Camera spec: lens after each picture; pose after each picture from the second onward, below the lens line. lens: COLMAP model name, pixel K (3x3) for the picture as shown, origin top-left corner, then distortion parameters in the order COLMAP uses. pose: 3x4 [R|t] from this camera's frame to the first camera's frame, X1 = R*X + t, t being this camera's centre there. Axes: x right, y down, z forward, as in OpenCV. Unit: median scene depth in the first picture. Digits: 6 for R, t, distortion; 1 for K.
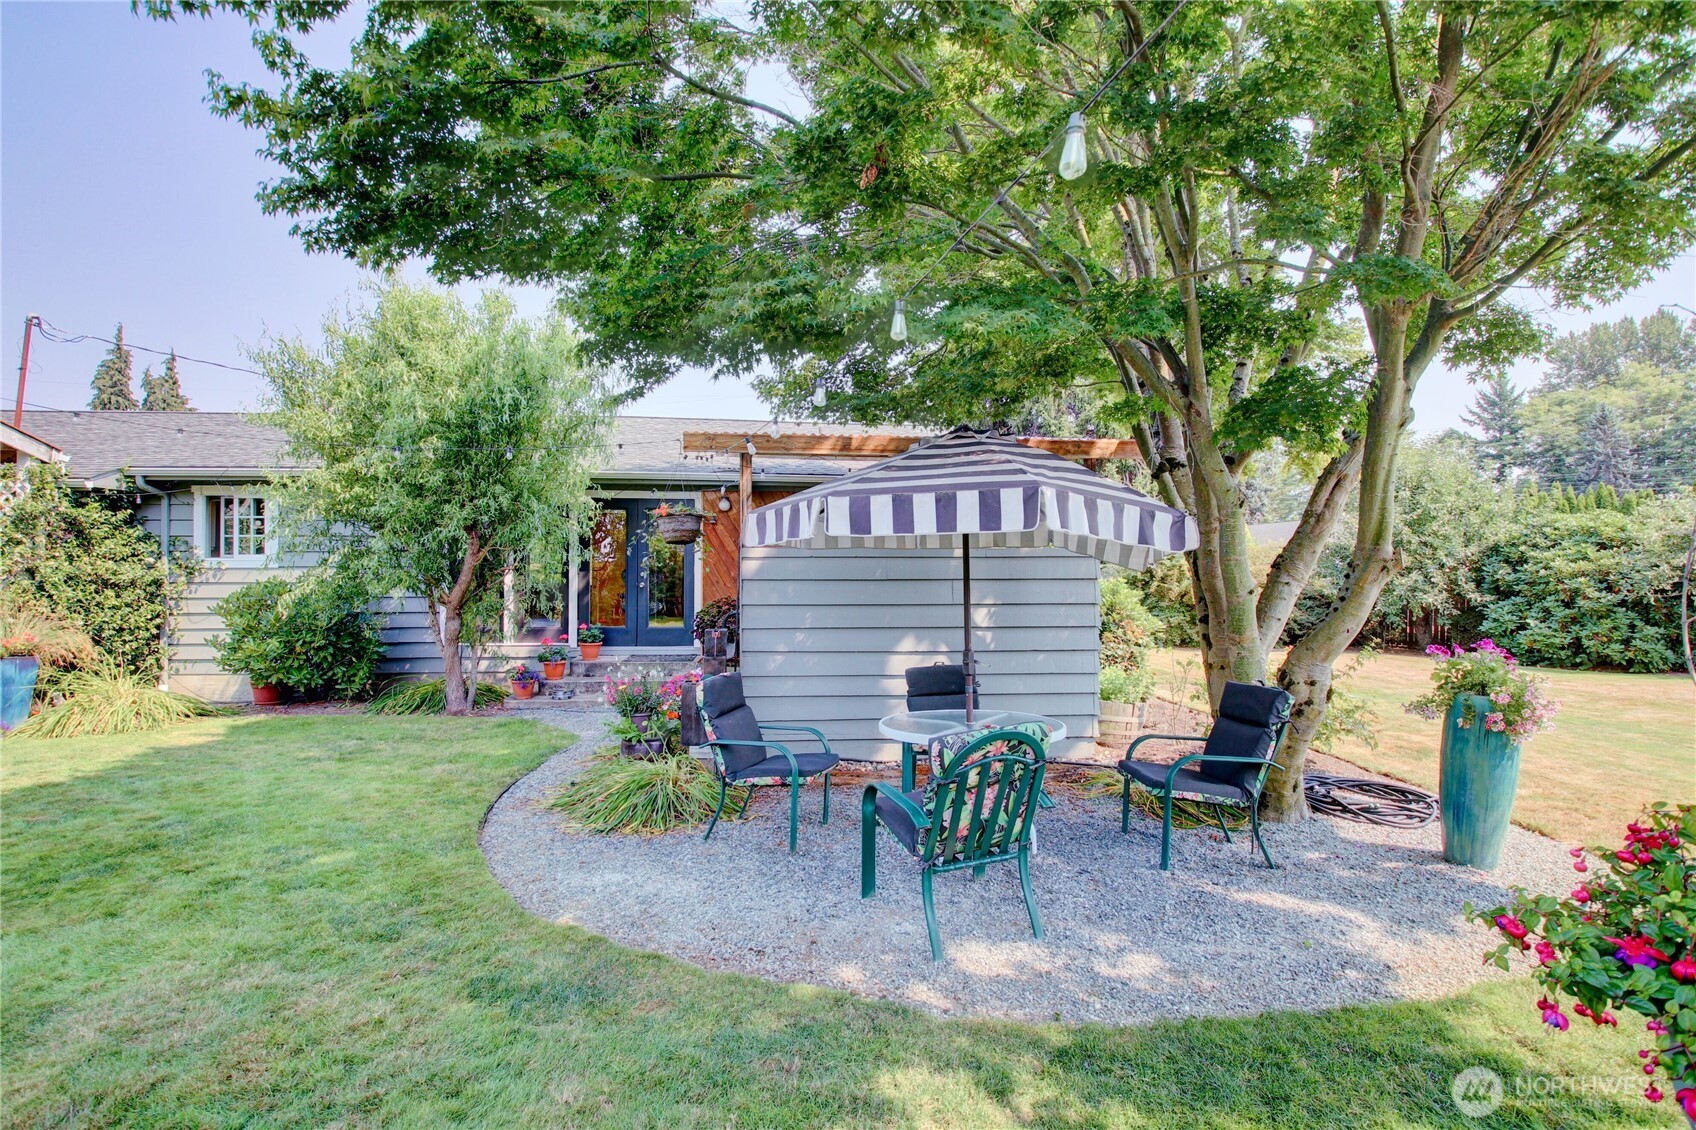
lens RADIAL K [[787.8, 0, 848.8], [0, 787.8, 565.4], [0, 0, 1]] dist [0.004750, -0.020473]
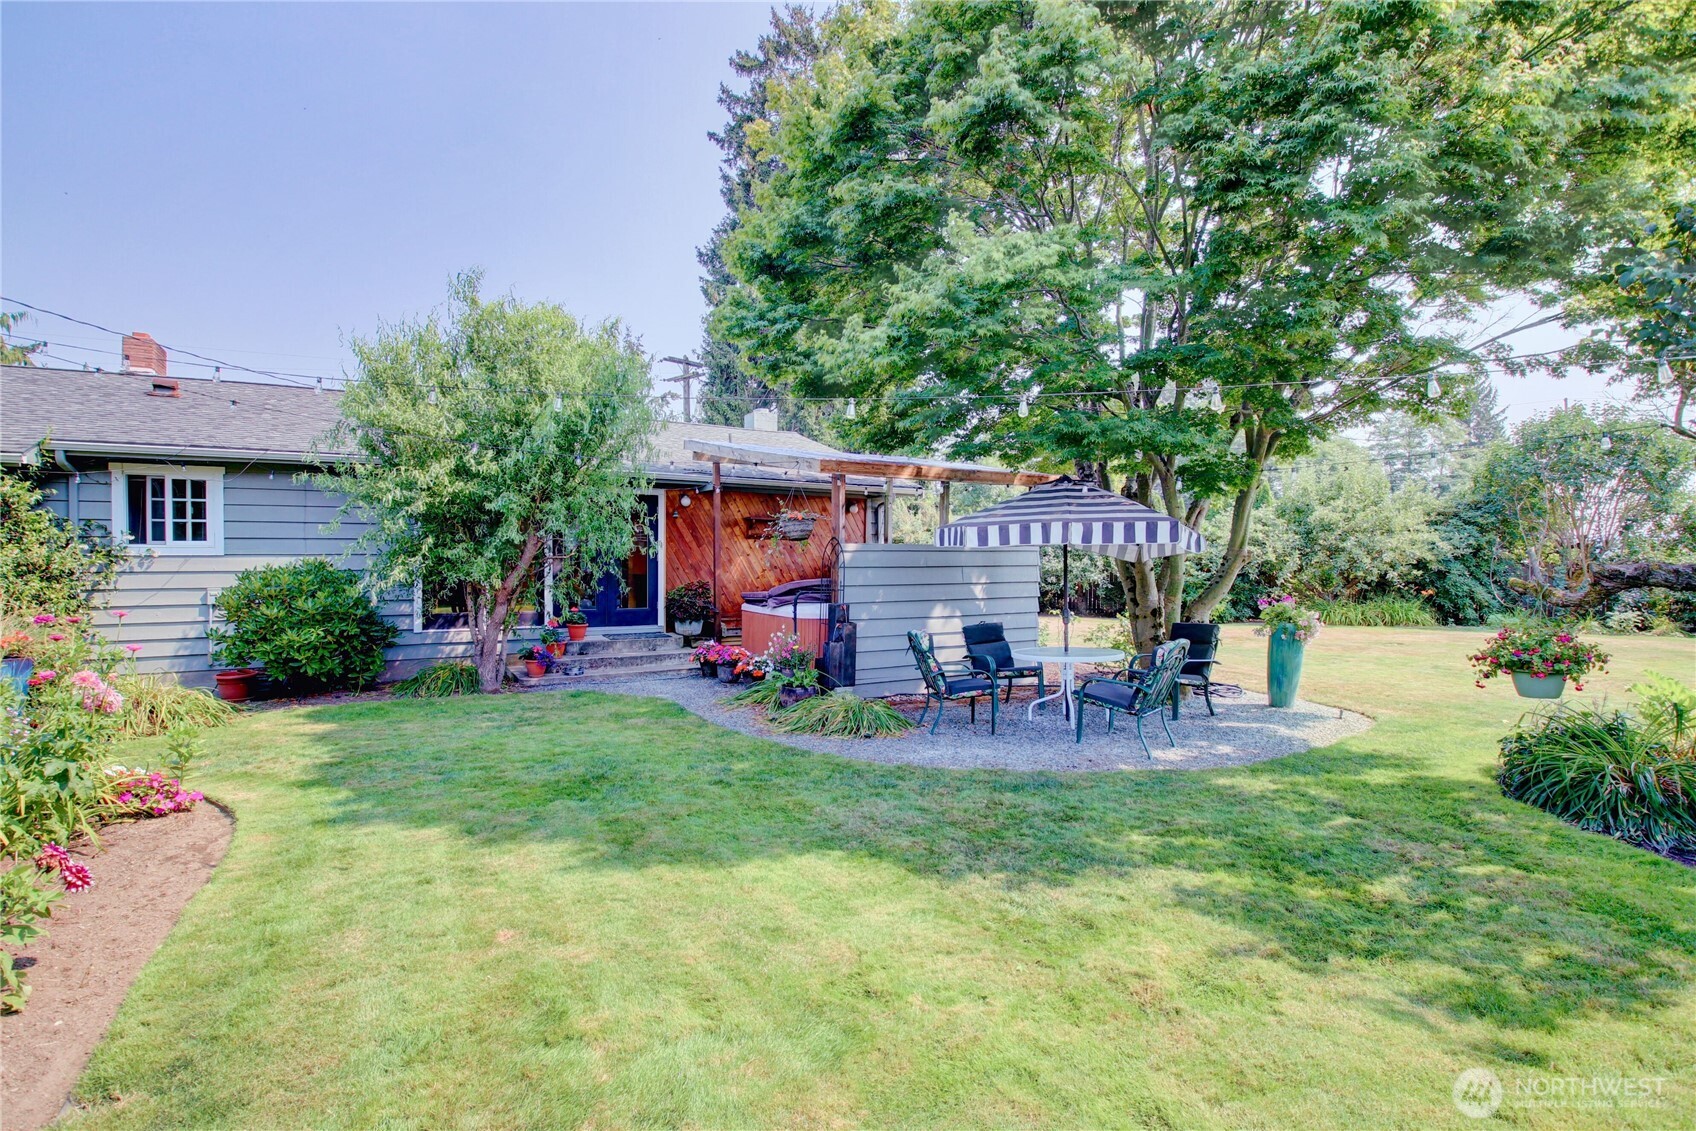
lens RADIAL K [[787.8, 0, 846.8], [0, 787.8, 565.8], [0, 0, 1]] dist [0.004750, -0.020473]
pose [[0.908118, -0.004131, 0.418693, -0.457289], [-0.005425, 0.999751, 0.021629, -0.008767], [-0.418678, -0.021913, 0.907870, -0.155467]]
